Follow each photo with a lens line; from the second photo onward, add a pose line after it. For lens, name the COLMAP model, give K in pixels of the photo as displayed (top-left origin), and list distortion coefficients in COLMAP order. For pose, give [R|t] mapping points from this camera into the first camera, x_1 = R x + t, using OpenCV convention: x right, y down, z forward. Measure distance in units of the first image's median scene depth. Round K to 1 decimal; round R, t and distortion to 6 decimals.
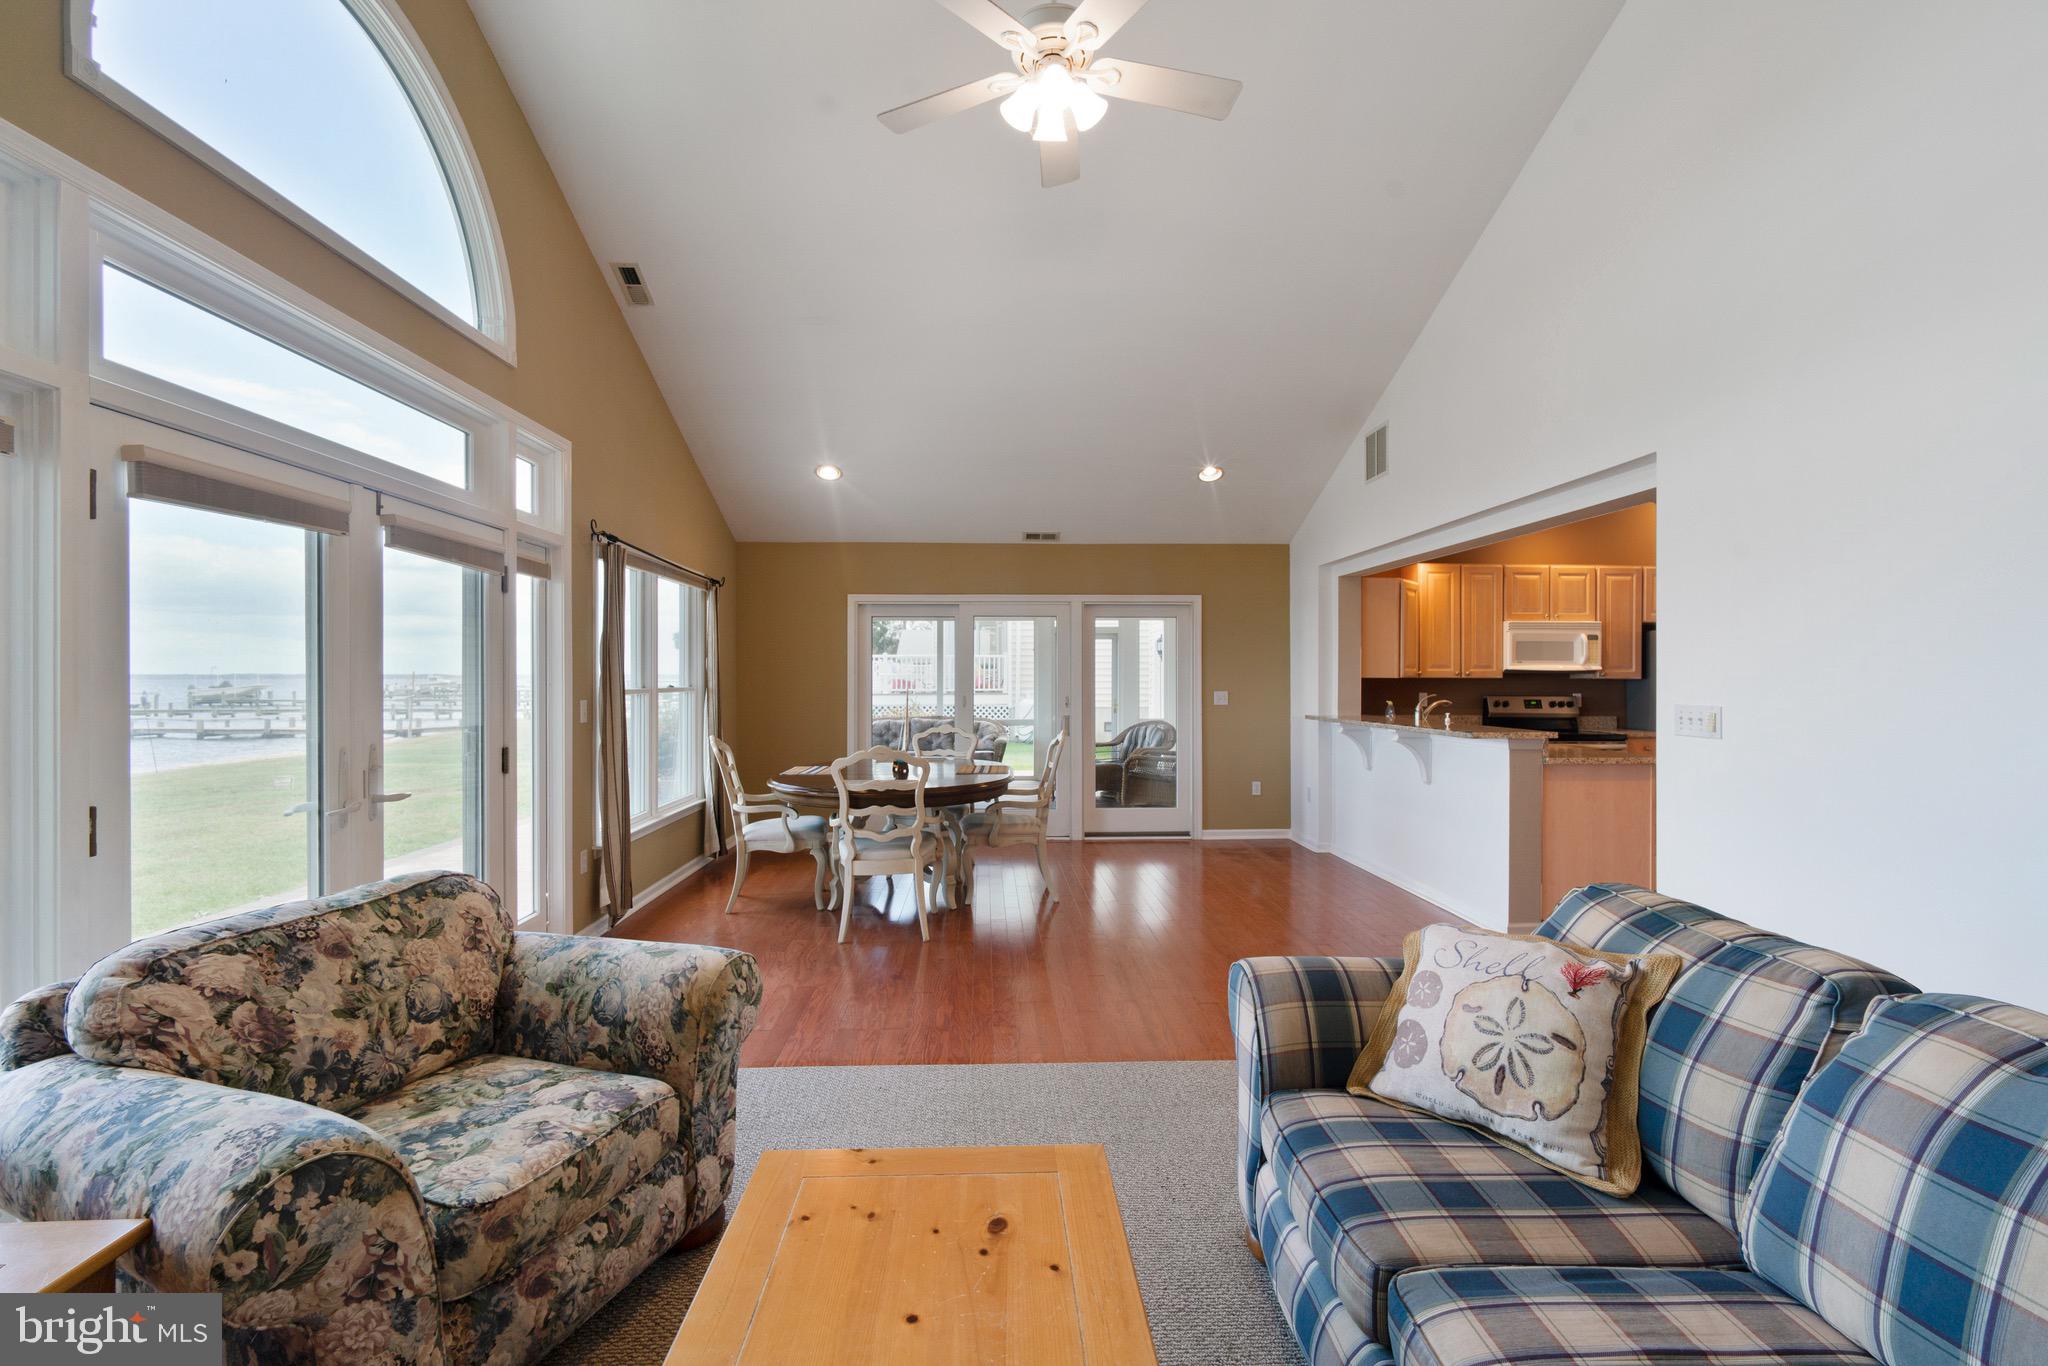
lens RADIAL K [[884.2, 0, 1013.4], [0, 884.2, 687.7], [0, 0, 1]] dist [-0.002771, -0.000200]
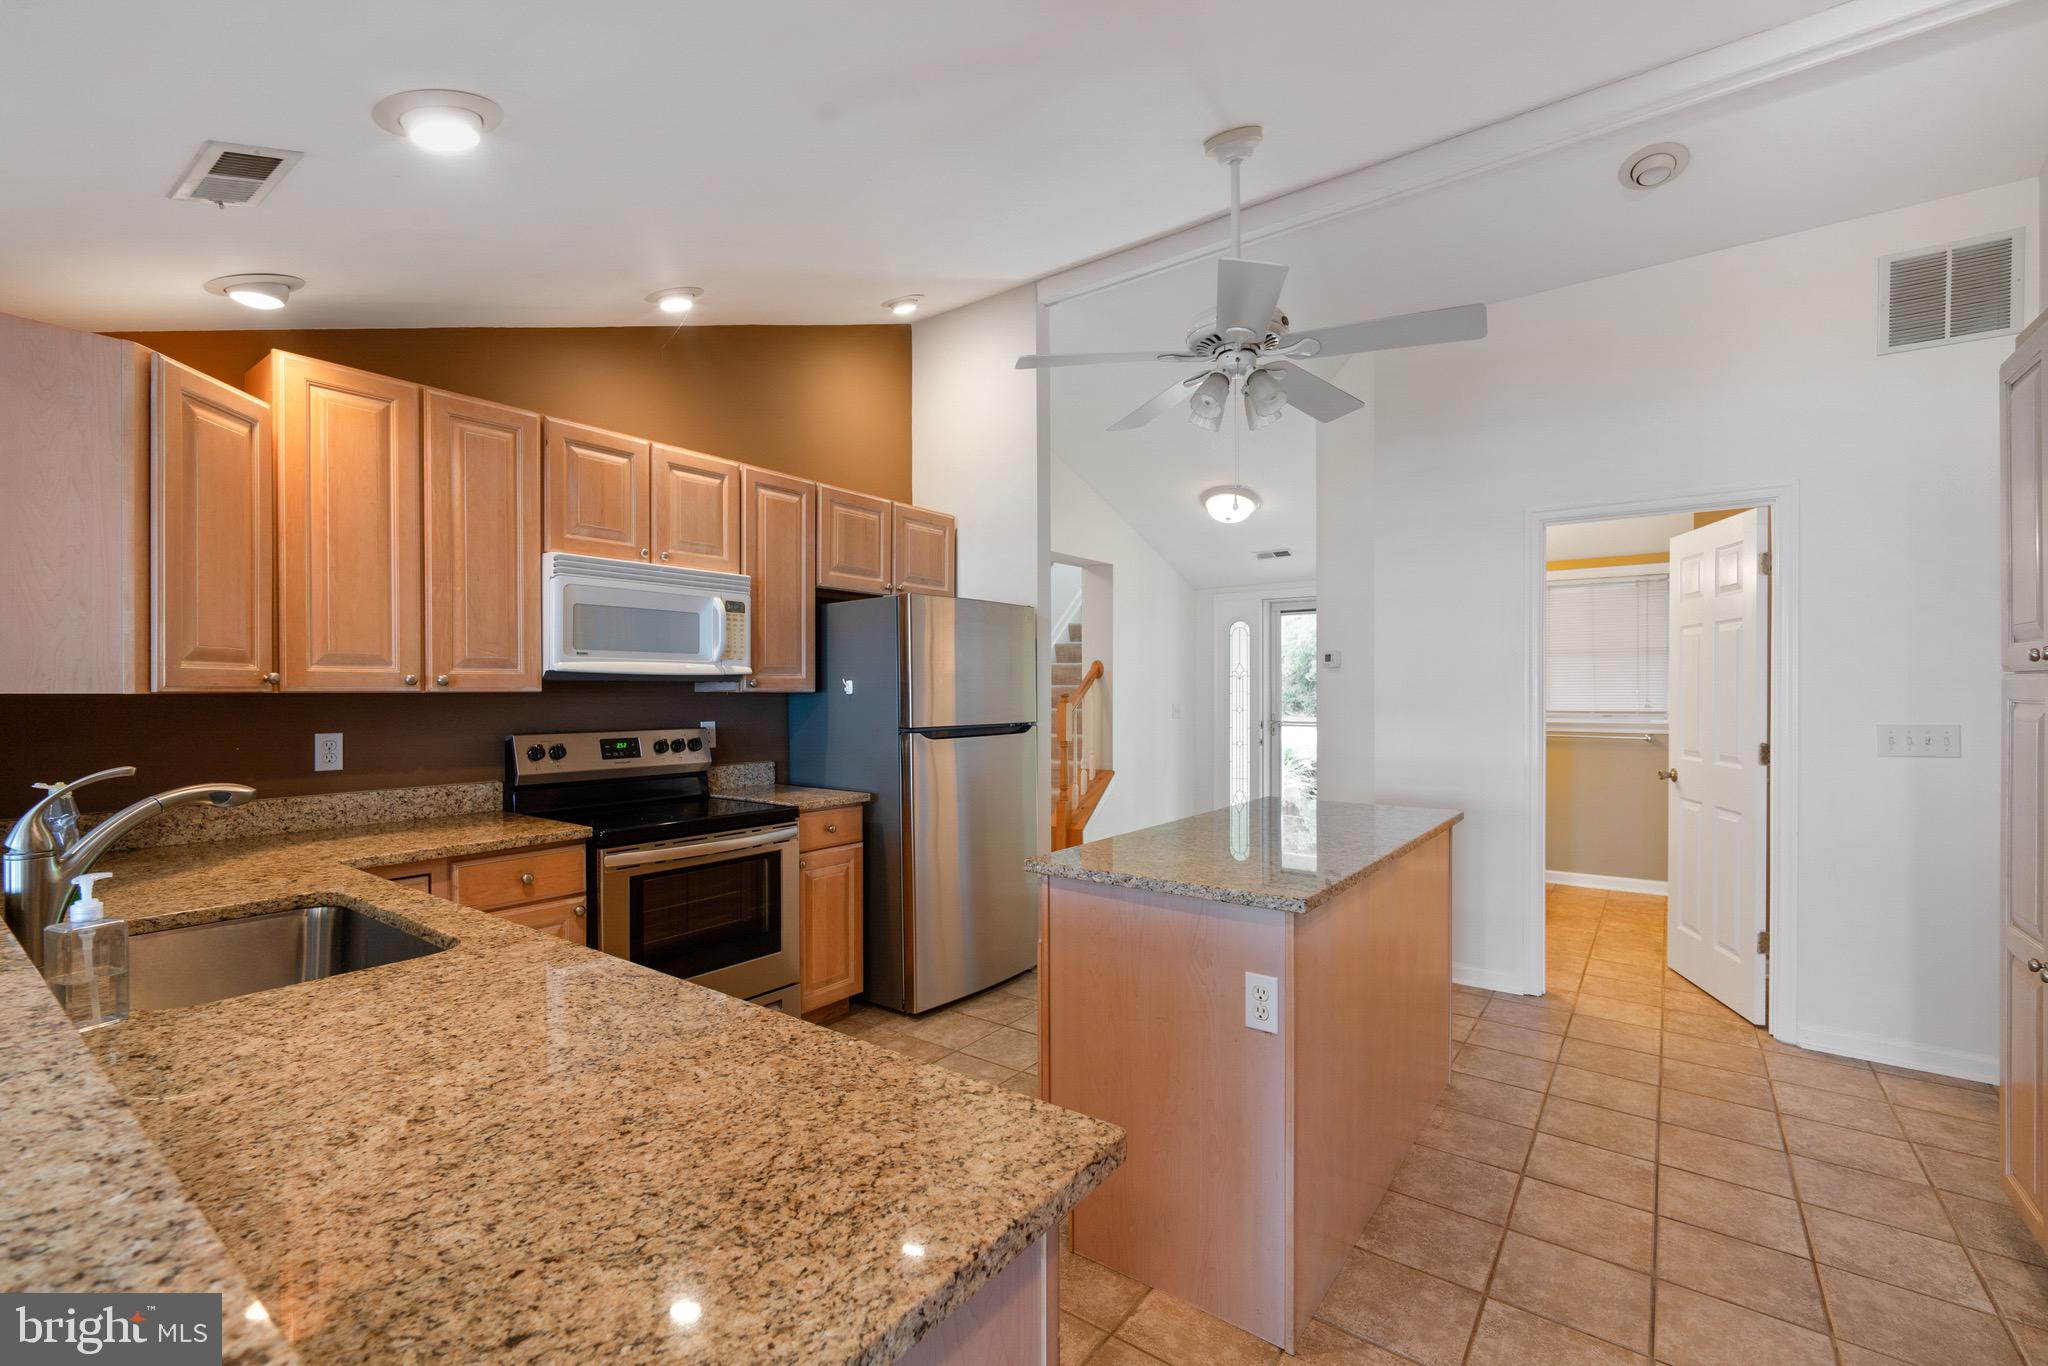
lens RADIAL K [[884.2, 0, 1013.4], [0, 884.2, 687.7], [0, 0, 1]] dist [-0.002771, -0.000200]
pose [[0.631798, -0.000397, 0.775133, 0.374638], [0.009758, 0.999925, -0.007442, -0.007612], [-0.775072, 0.012266, 0.631754, 0.572529]]
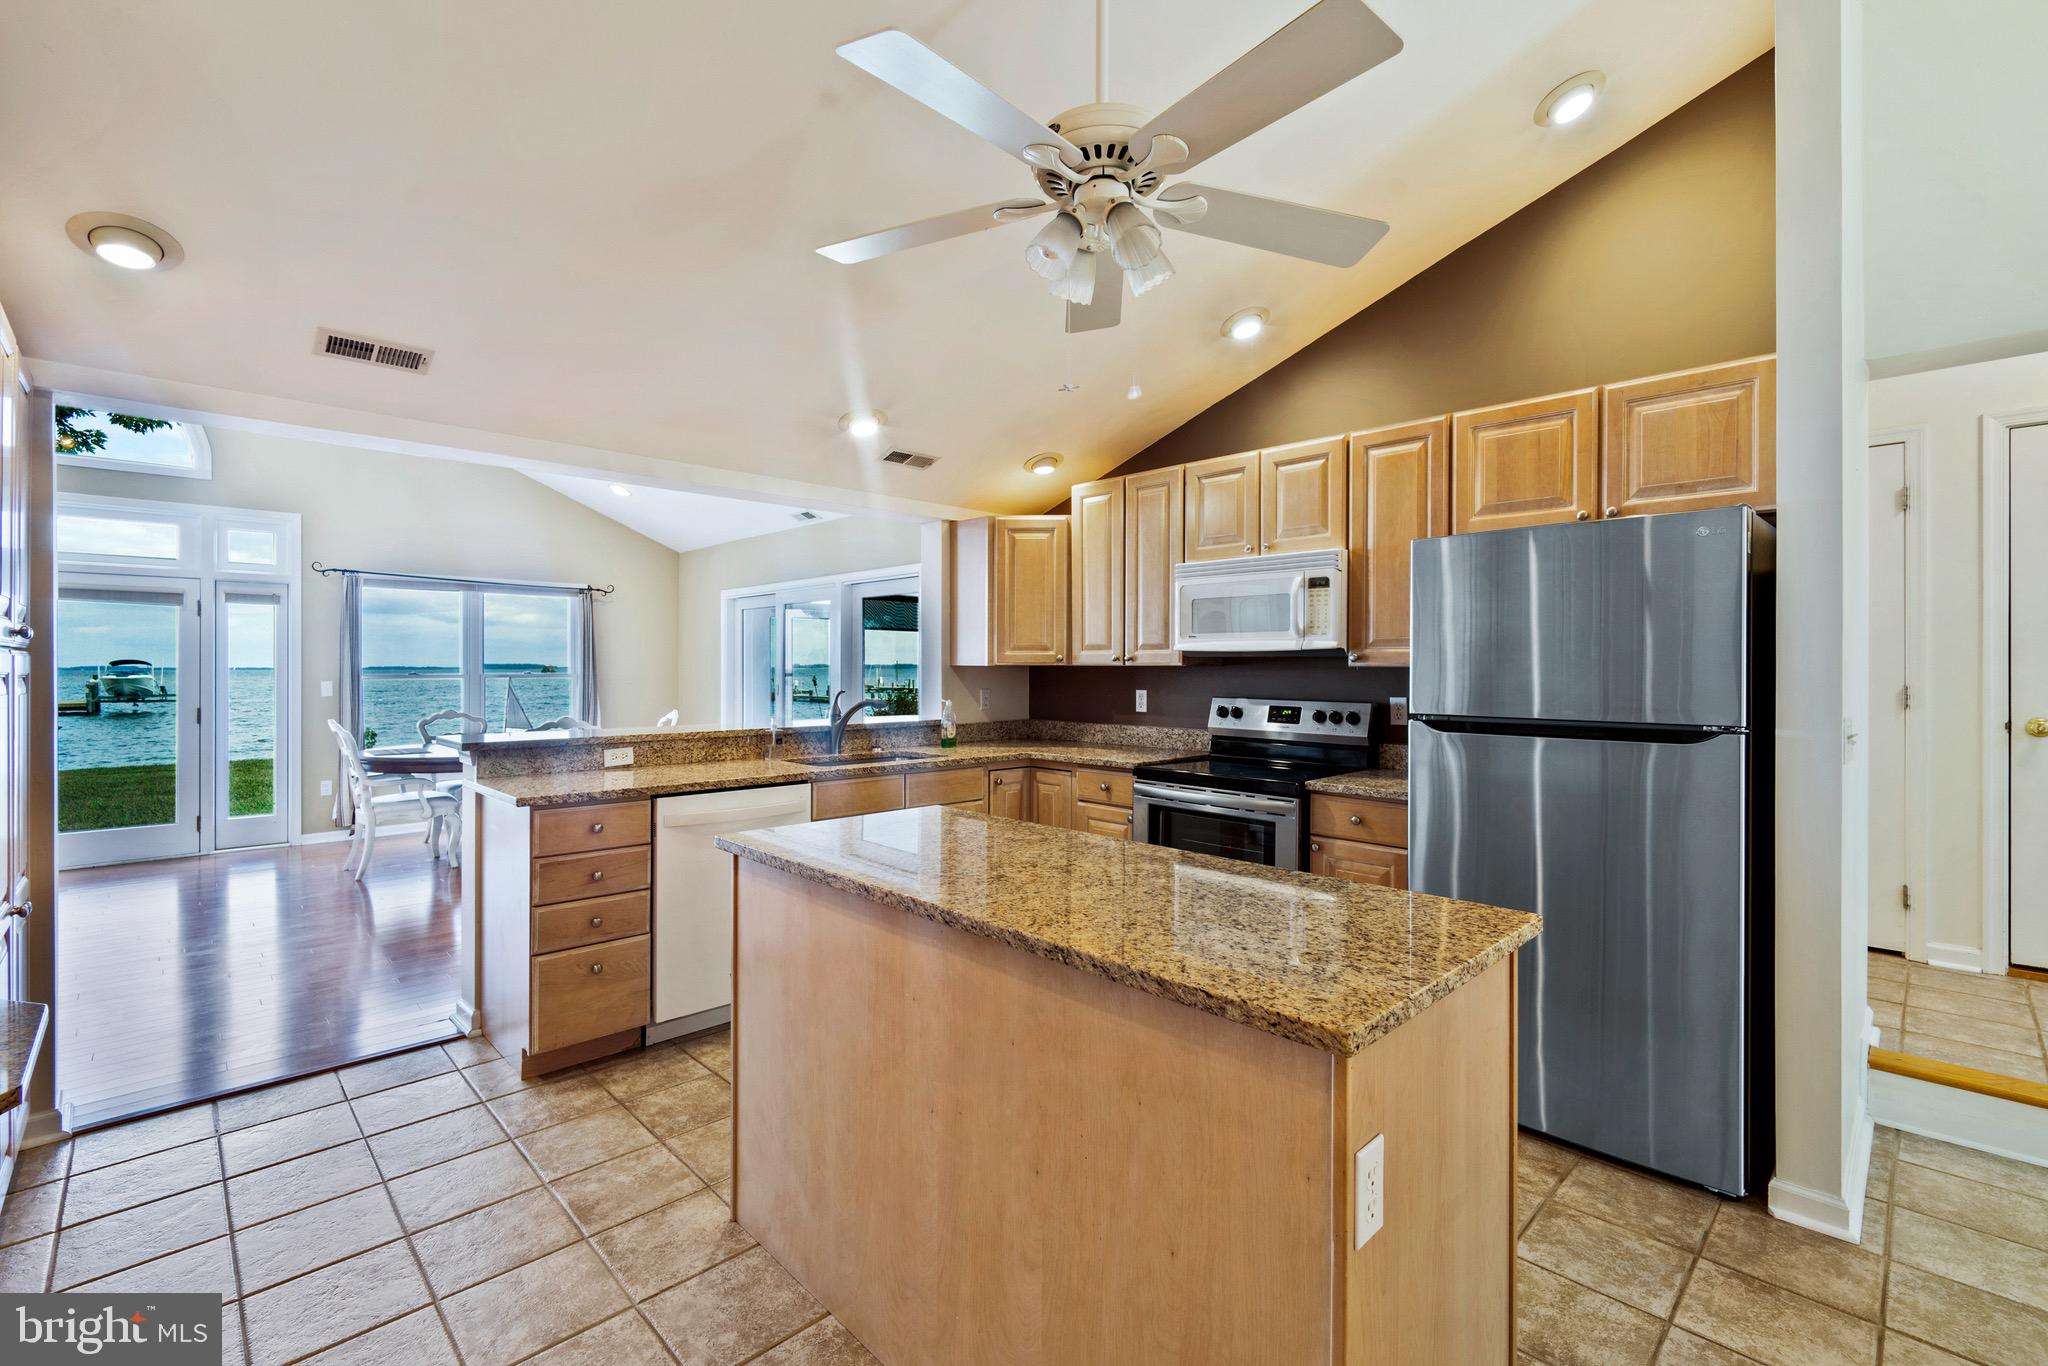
lens RADIAL K [[887.8, 0, 1013.5], [0, 887.8, 670.3], [0, 0, 1]] dist [-0.004716, -0.000533]
pose [[0.665512, 0.003787, -0.746378, 0.903875], [-0.006976, 0.999975, -0.001146, -0.006608], [0.746355, 0.005970, 0.665521, 0.541457]]
